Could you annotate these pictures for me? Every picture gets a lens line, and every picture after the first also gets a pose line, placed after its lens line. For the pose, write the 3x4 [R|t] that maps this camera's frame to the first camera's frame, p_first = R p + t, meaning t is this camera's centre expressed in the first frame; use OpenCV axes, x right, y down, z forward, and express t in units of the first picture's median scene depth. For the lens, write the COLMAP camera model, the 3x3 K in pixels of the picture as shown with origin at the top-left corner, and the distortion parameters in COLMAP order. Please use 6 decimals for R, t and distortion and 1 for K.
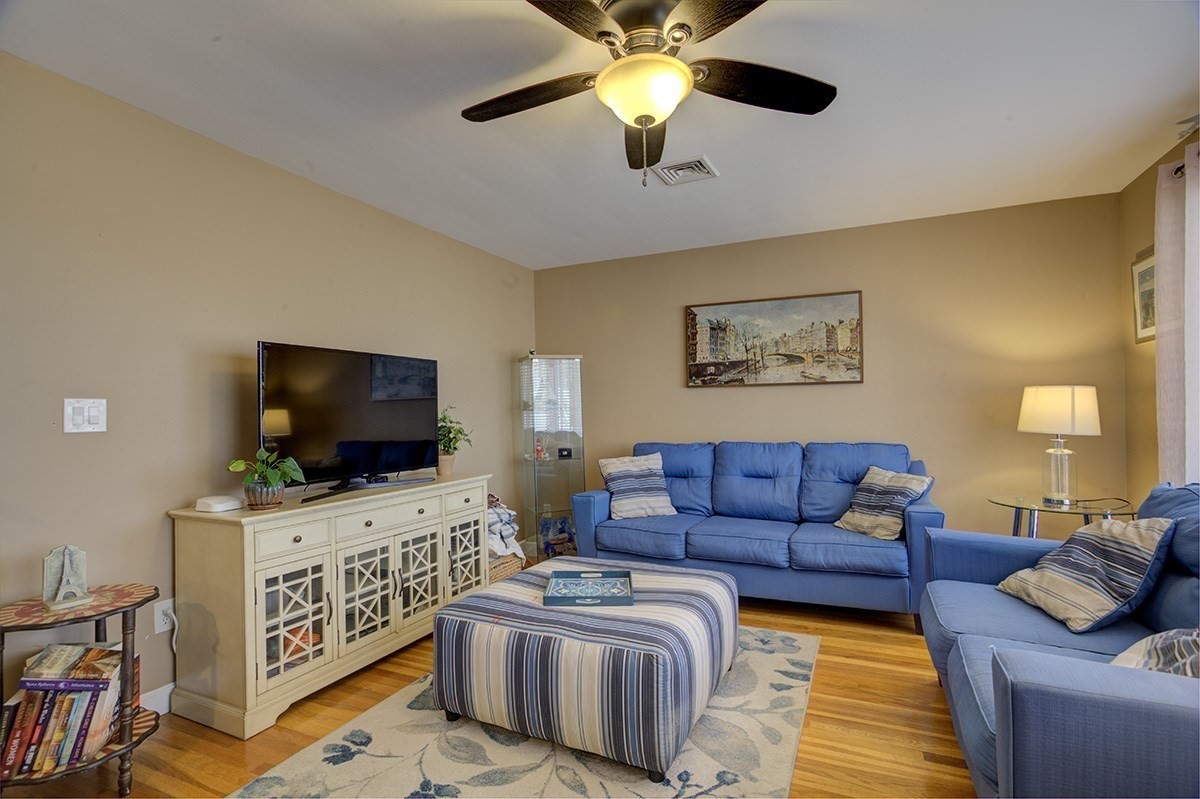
lens RADIAL K [[590.6, 0, 600.0], [0, 590.6, 399.5], [0, 0, 1]] dist [0.001325, 0.001528]
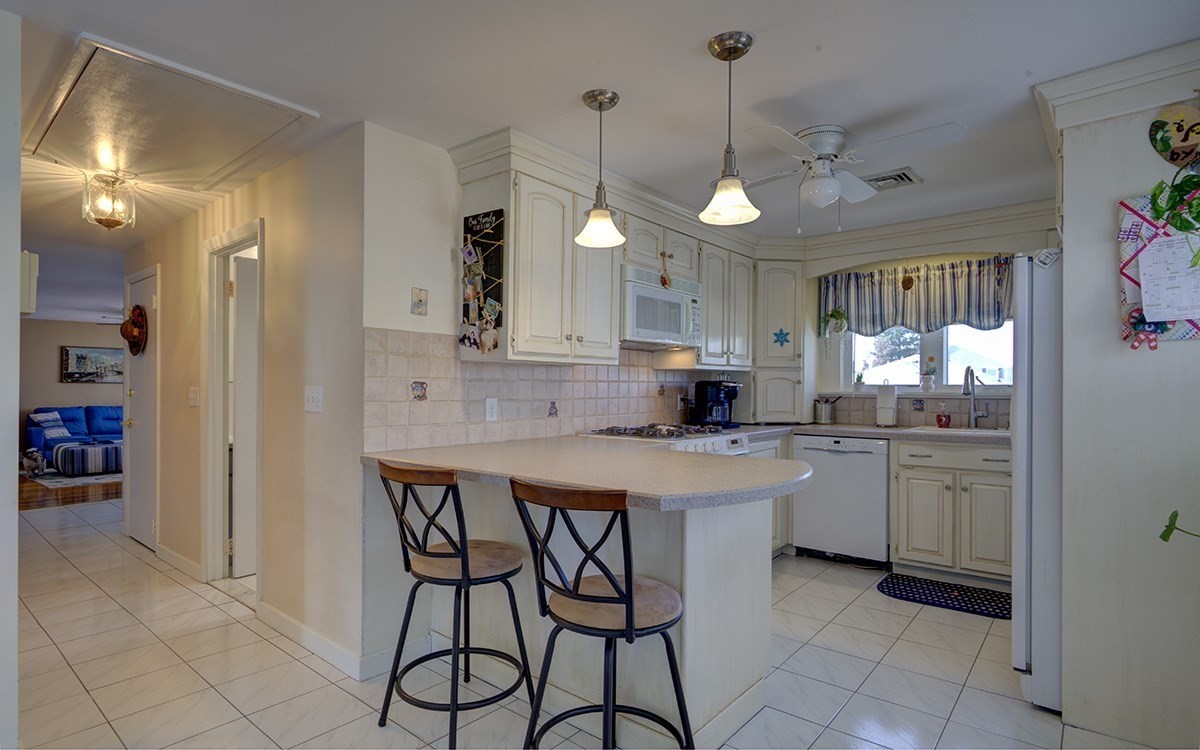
lens RADIAL K [[598.6, 0, 600.0], [0, 598.6, 375.0], [0, 0, 1]] dist [-0.003172, -0.000931]
pose [[0.261382, 0.035603, 0.964579, -1.681681], [-0.018862, 0.999317, -0.031774, -0.018357], [-0.965051, -0.009889, 0.261875, -1.742730]]
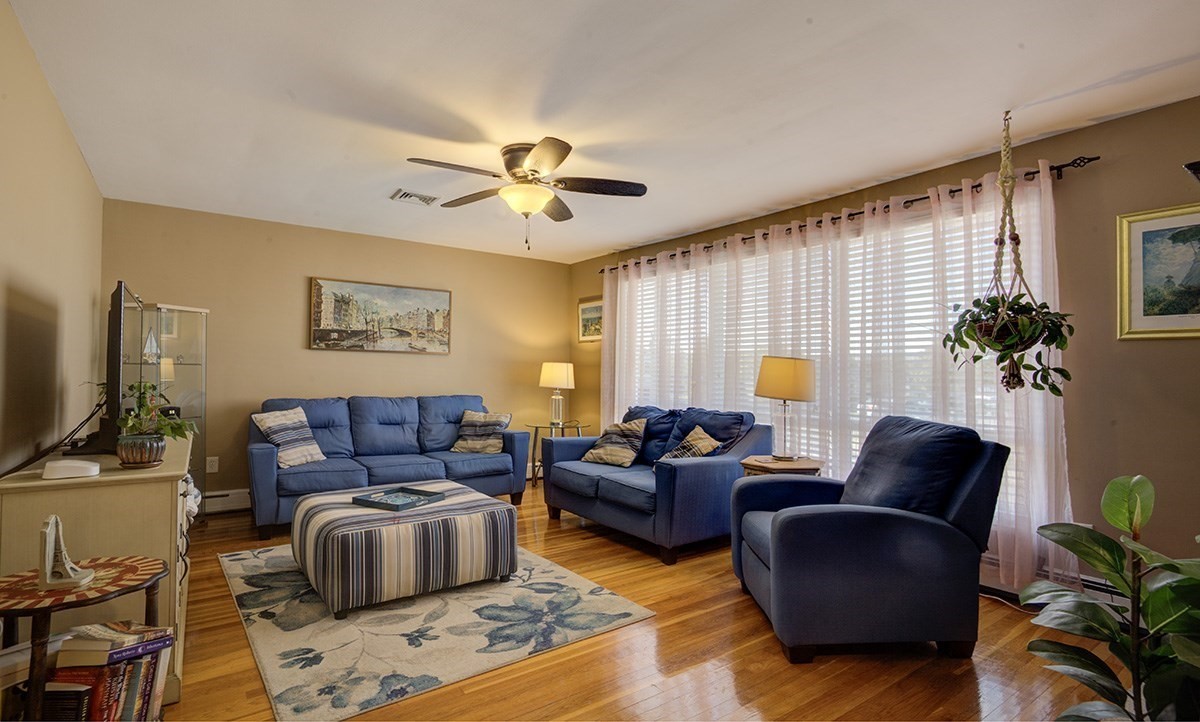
lens RADIAL K [[580.3, 0, 600.0], [0, 580.3, 361.0], [0, 0, 1]] dist [-0.000751, -0.000306]
pose [[0.493450, 0.041093, 0.868803, -0.605462], [-0.036651, 0.998978, -0.026433, 0.012086], [-0.869001, -0.018800, 0.494452, -0.029894]]
